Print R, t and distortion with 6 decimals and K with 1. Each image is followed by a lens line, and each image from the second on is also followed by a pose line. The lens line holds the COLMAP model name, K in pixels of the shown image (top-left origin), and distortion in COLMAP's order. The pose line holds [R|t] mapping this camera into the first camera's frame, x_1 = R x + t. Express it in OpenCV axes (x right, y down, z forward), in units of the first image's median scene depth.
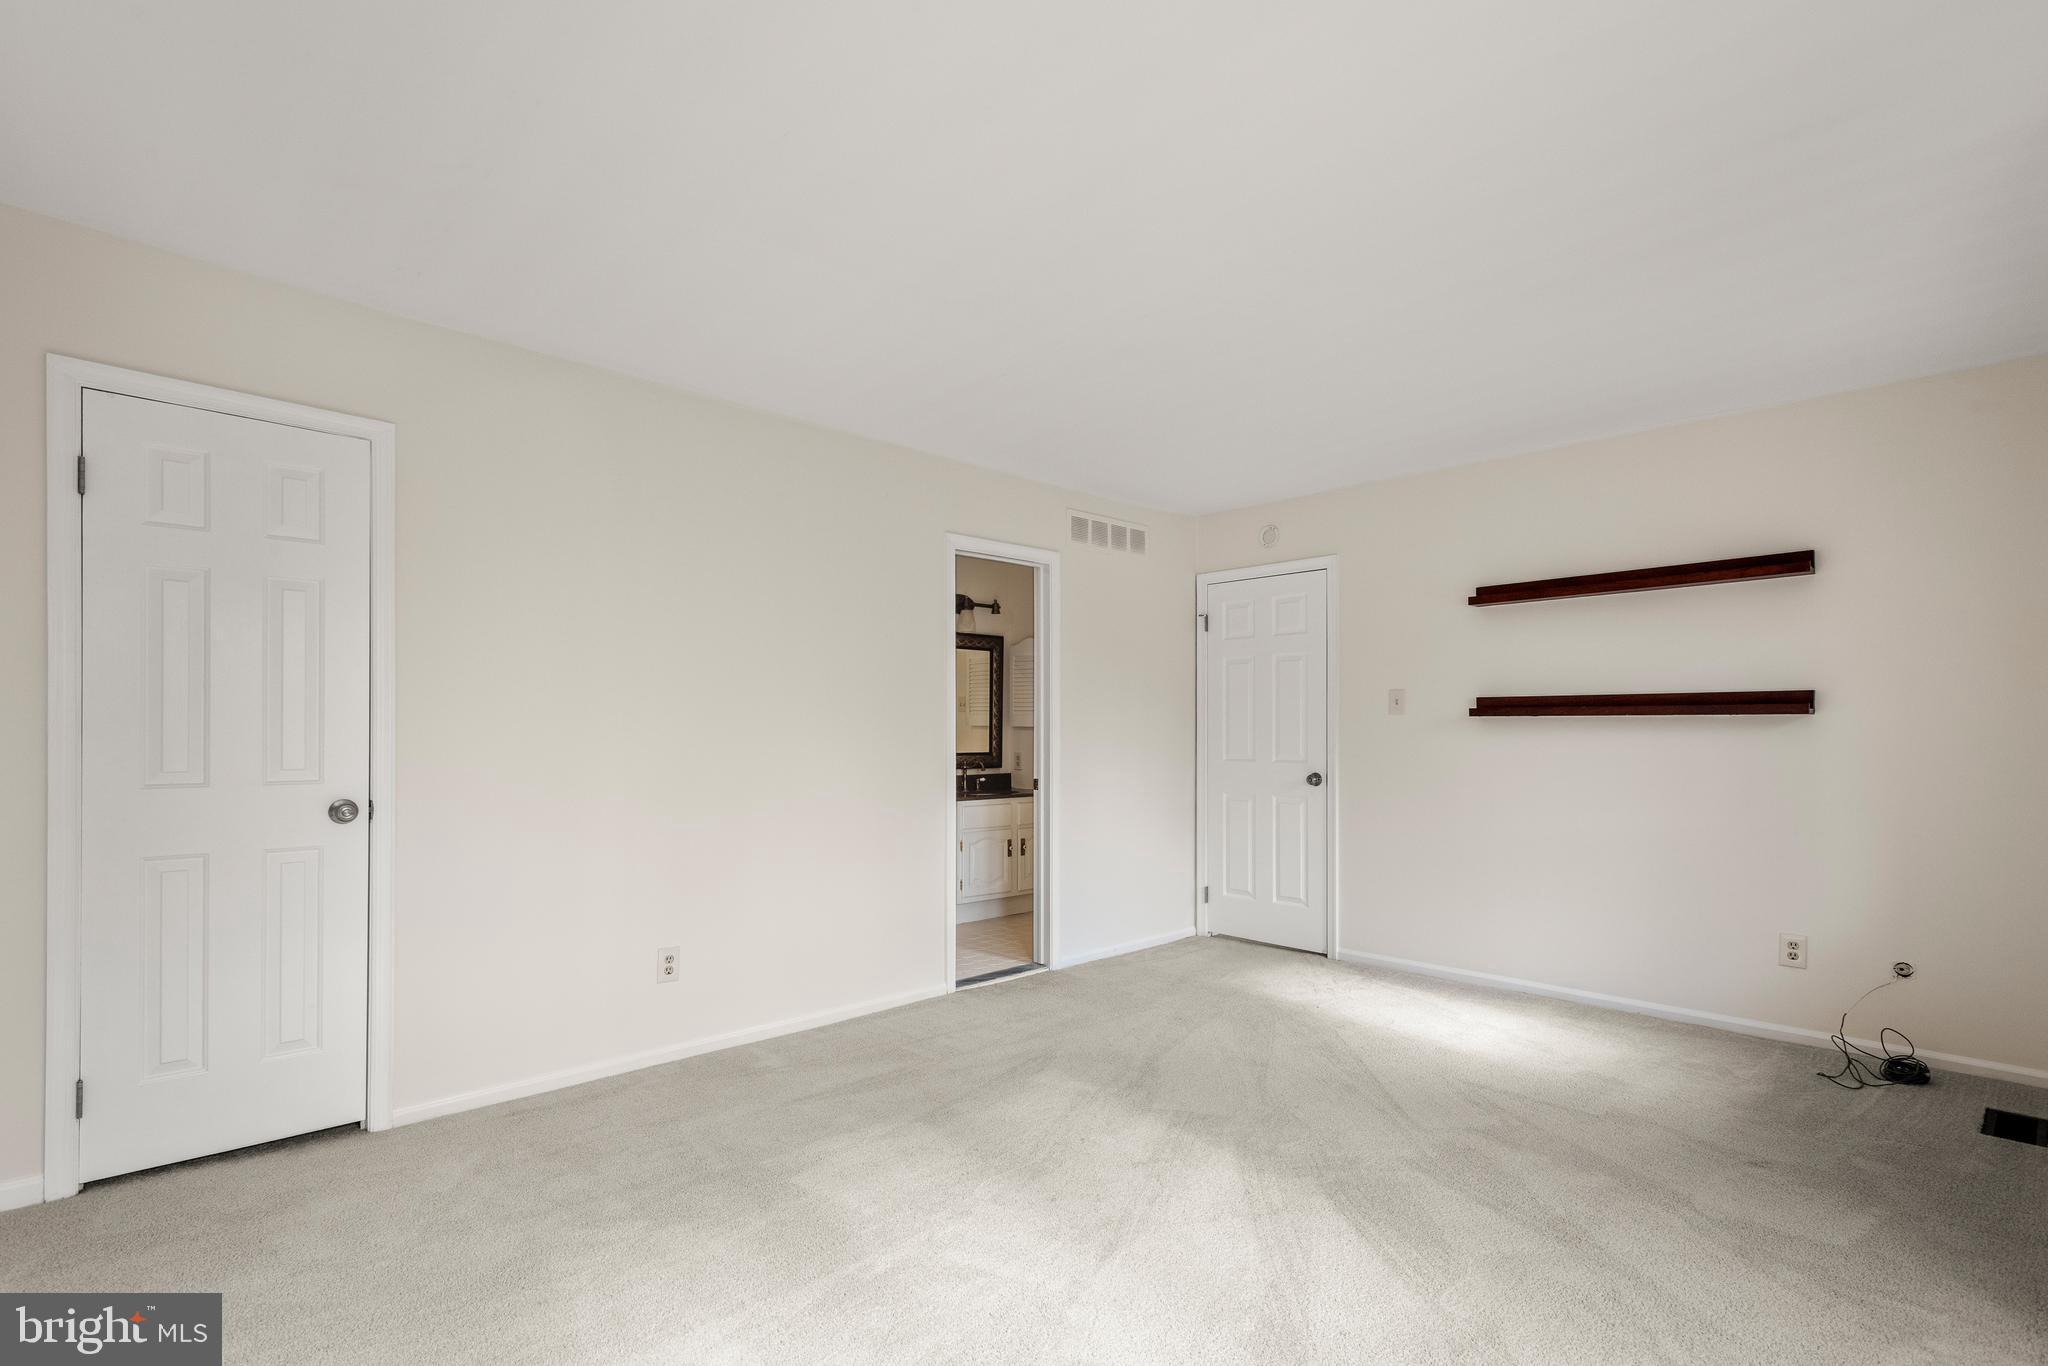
lens RADIAL K [[996.0, 0, 1026.5], [0, 996.0, 698.4], [0, 0, 1]] dist [0.012008, 0.000008]
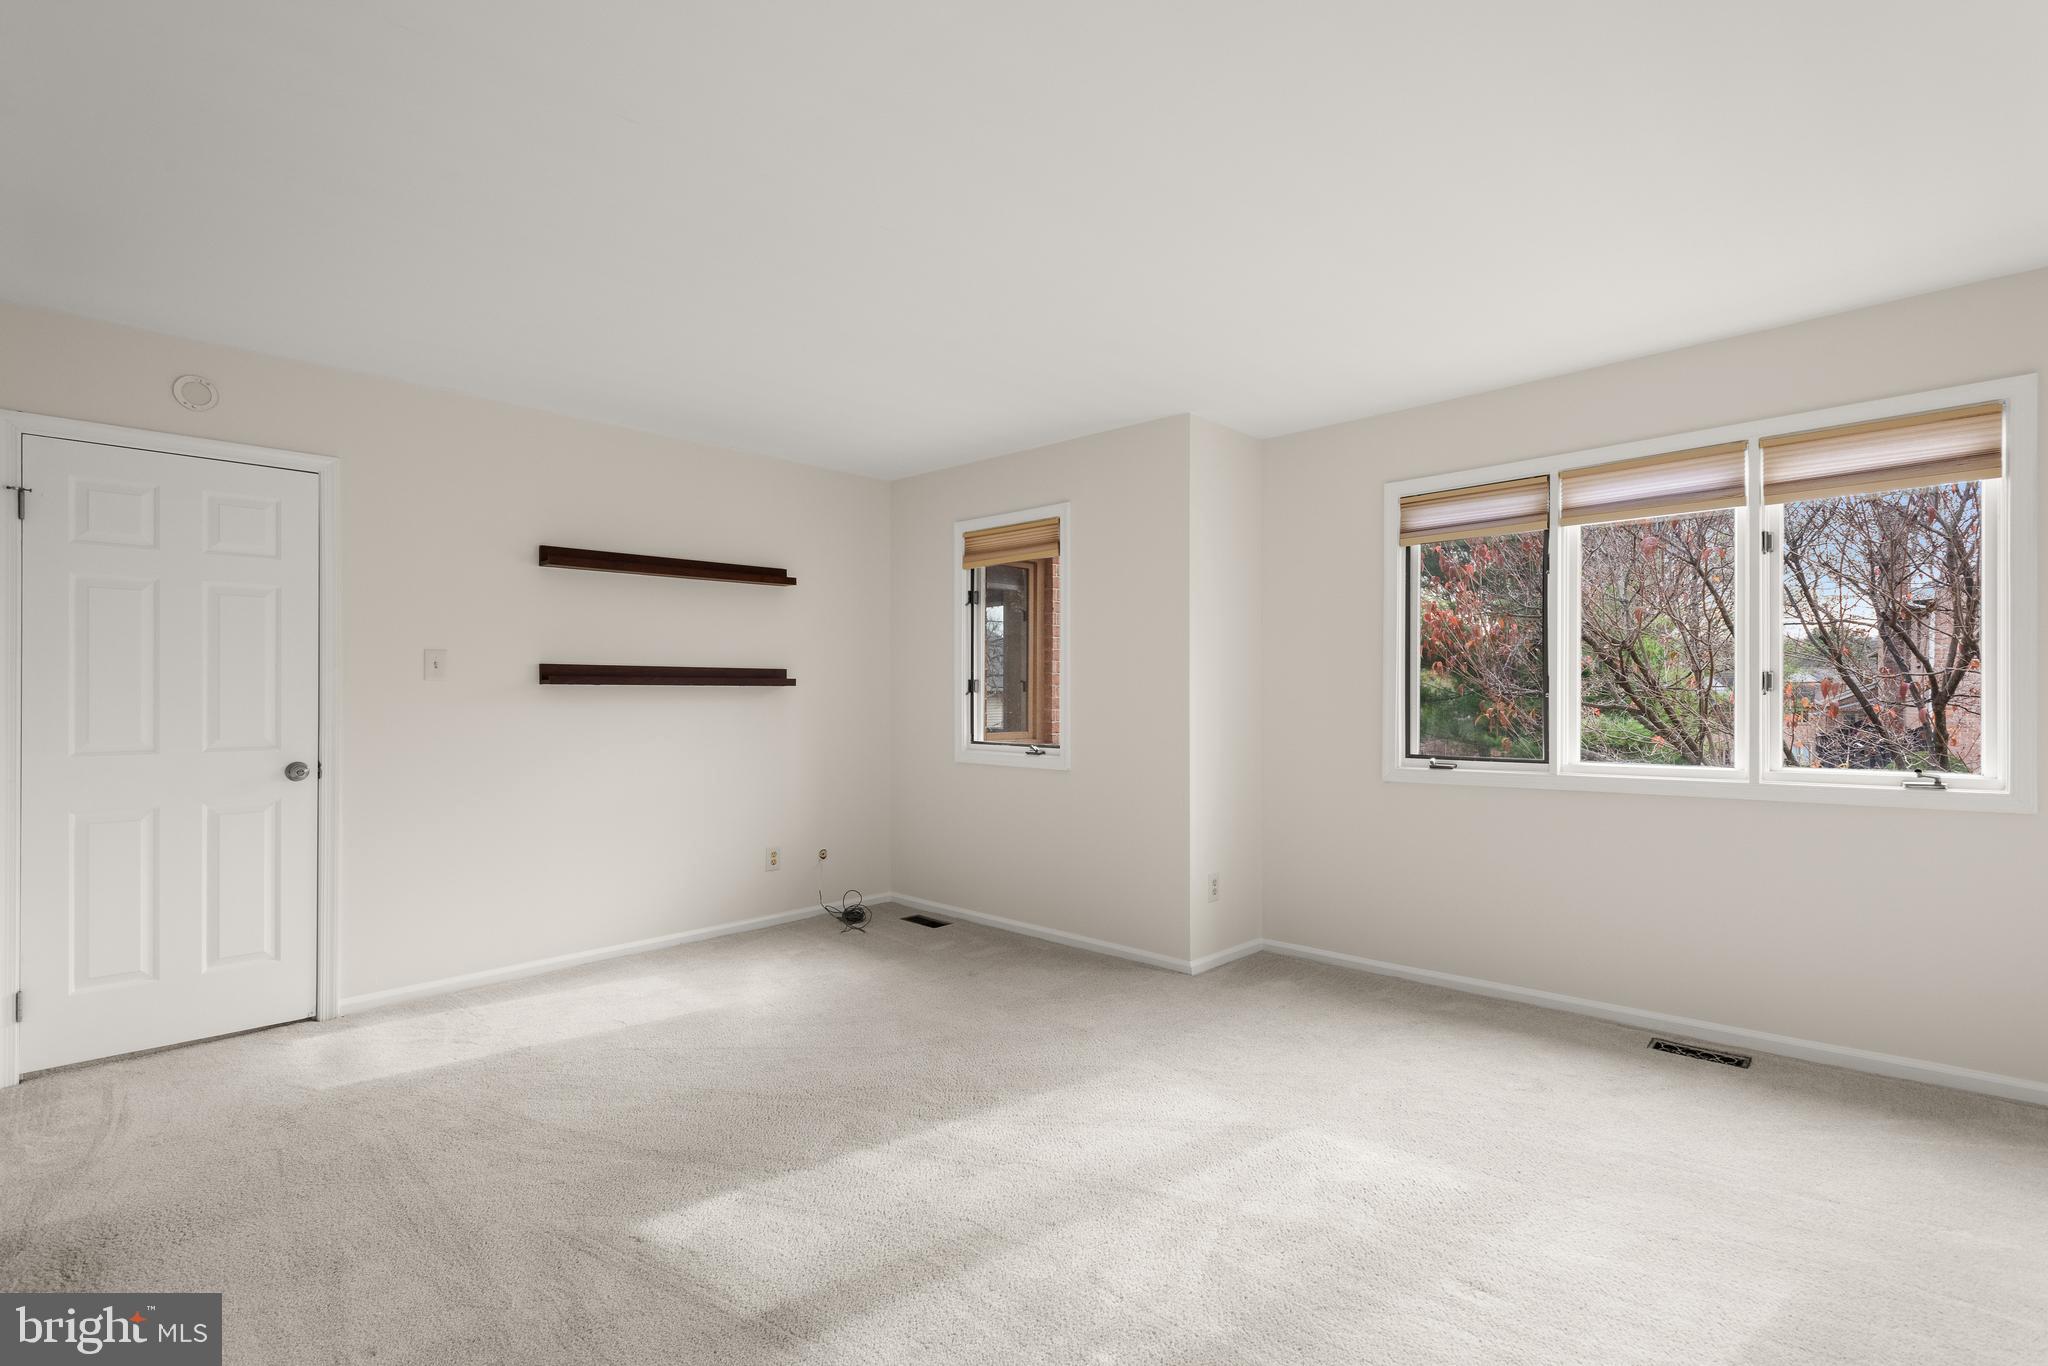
lens RADIAL K [[977.6, 0, 1024.0], [0, 977.6, 683.0], [0, 0, 1]] dist [0.016635, -0.000346]
pose [[-0.068012, 0.007621, 0.997655, -0.547271], [-0.032689, 0.999417, -0.009863, 0.012340], [-0.997149, -0.033283, -0.067723, 0.692913]]
